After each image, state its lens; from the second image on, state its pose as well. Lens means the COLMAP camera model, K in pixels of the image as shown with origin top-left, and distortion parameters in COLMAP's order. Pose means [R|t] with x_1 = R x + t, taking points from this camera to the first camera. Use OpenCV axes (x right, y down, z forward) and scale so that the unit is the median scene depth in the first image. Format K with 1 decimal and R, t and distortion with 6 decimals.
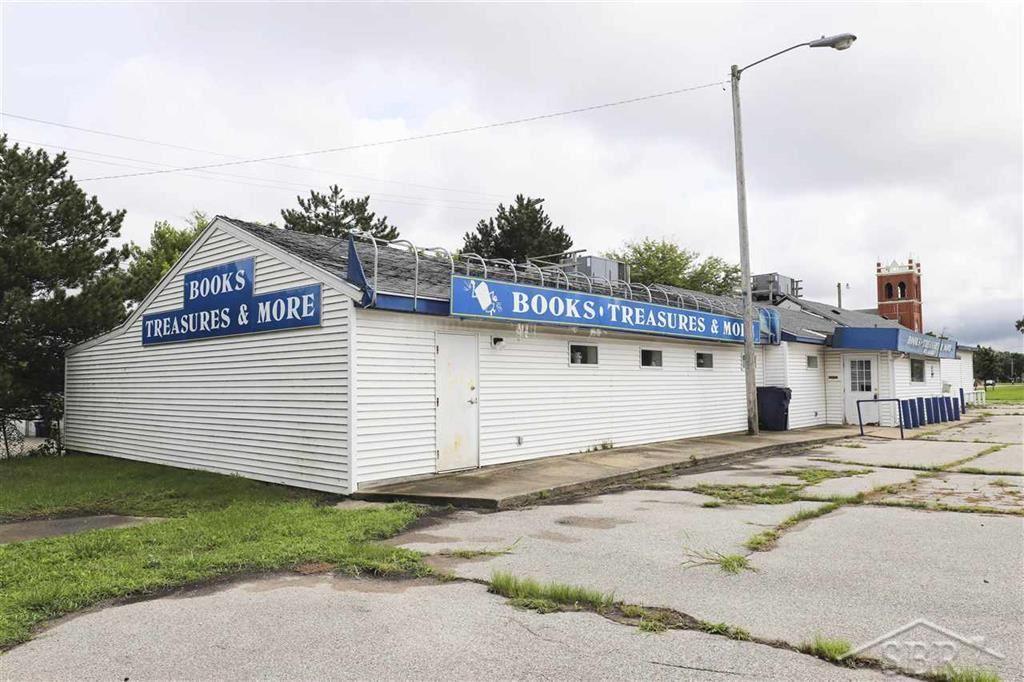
lens RADIAL K [[713.3, 0, 514.3], [0, 713.3, 340.3], [0, 0, 1]] dist [0.010861, 0.008286]
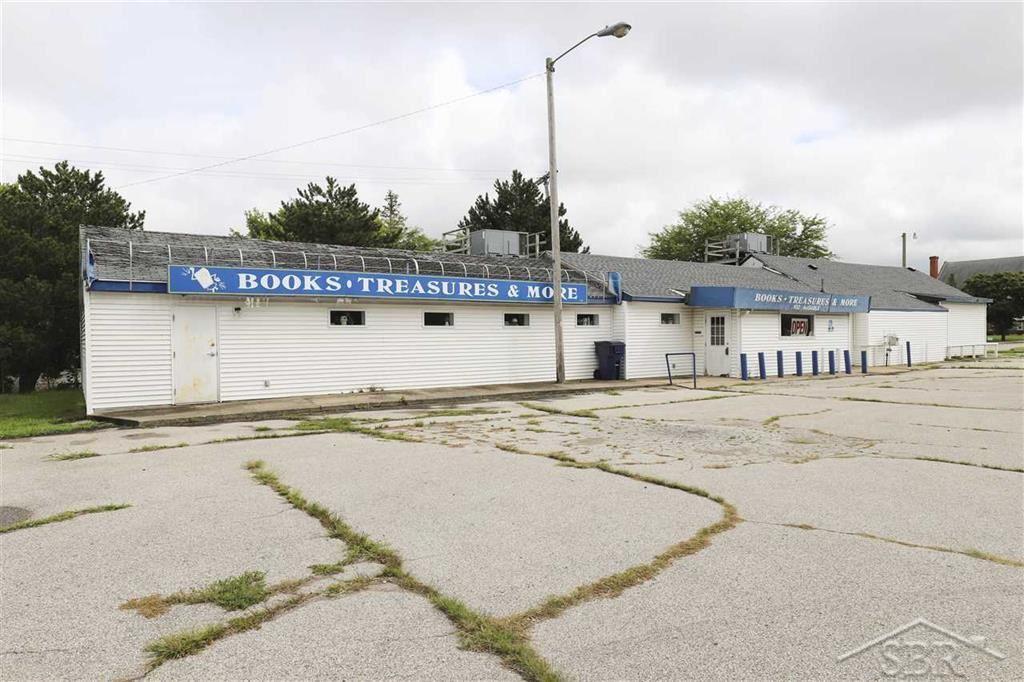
lens RADIAL K [[661.6, 0, 510.9], [0, 661.6, 341.5], [0, 0, 1]] dist [0.001784, -0.001034]
pose [[0.967908, -0.000753, -0.251302, 0.539037], [0.018320, 0.997546, 0.067573, -0.009887], [0.250634, -0.070008, 0.965547, -0.058331]]
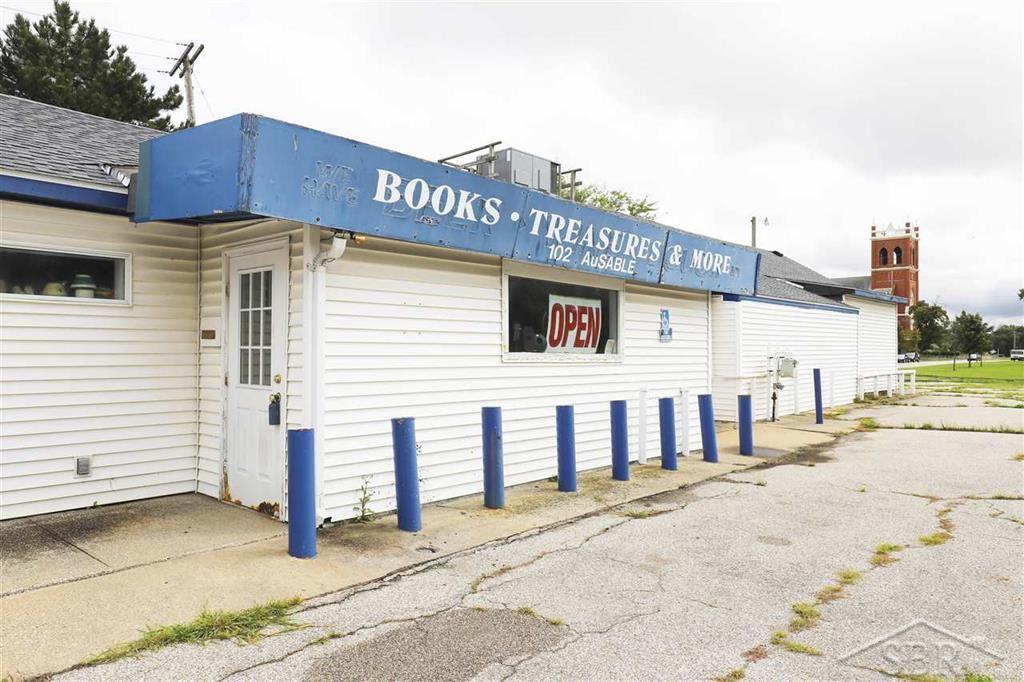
lens RADIAL K [[713.3, 0, 513.8], [0, 713.3, 341.9], [0, 0, 1]] dist [0.010861, 0.008286]
pose [[0.999914, 0.010712, -0.007521, 0.728441], [-0.010358, 0.998901, 0.045706, 0.051515], [0.008002, -0.045624, 0.998927, 0.906217]]
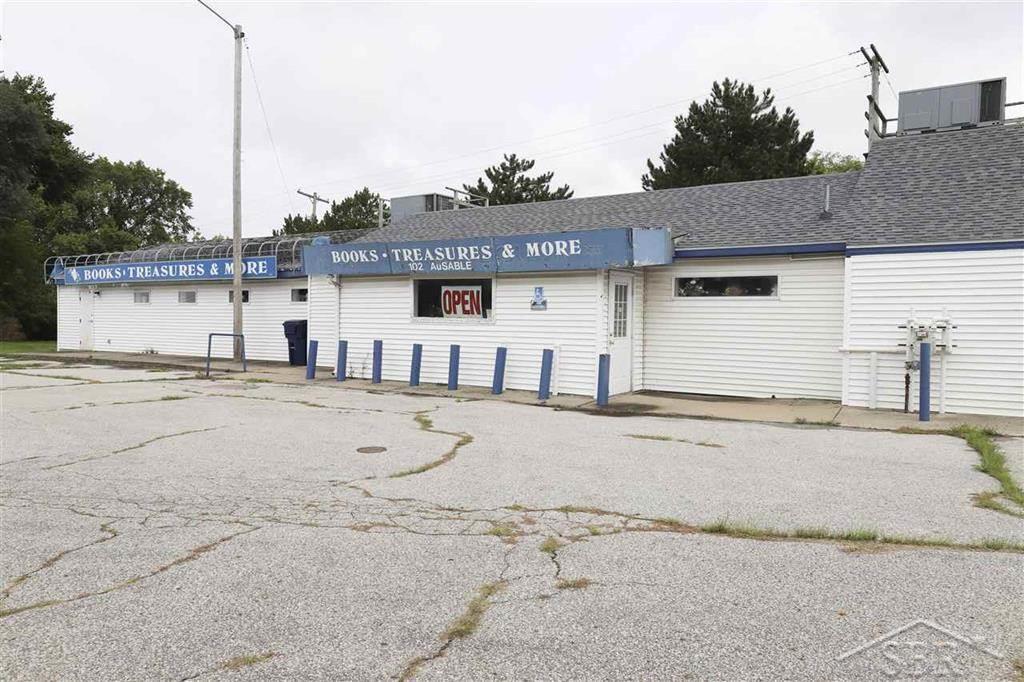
lens RADIAL K [[731.8, 0, 509.2], [0, 731.8, 341.8], [0, 0, 1]] dist [0.008152, 0.003932]
pose [[0.138302, 0.038966, -0.989623, 1.573327], [0.048790, 0.997744, 0.046105, 0.070664], [0.989188, -0.054661, 0.136089, 1.296401]]
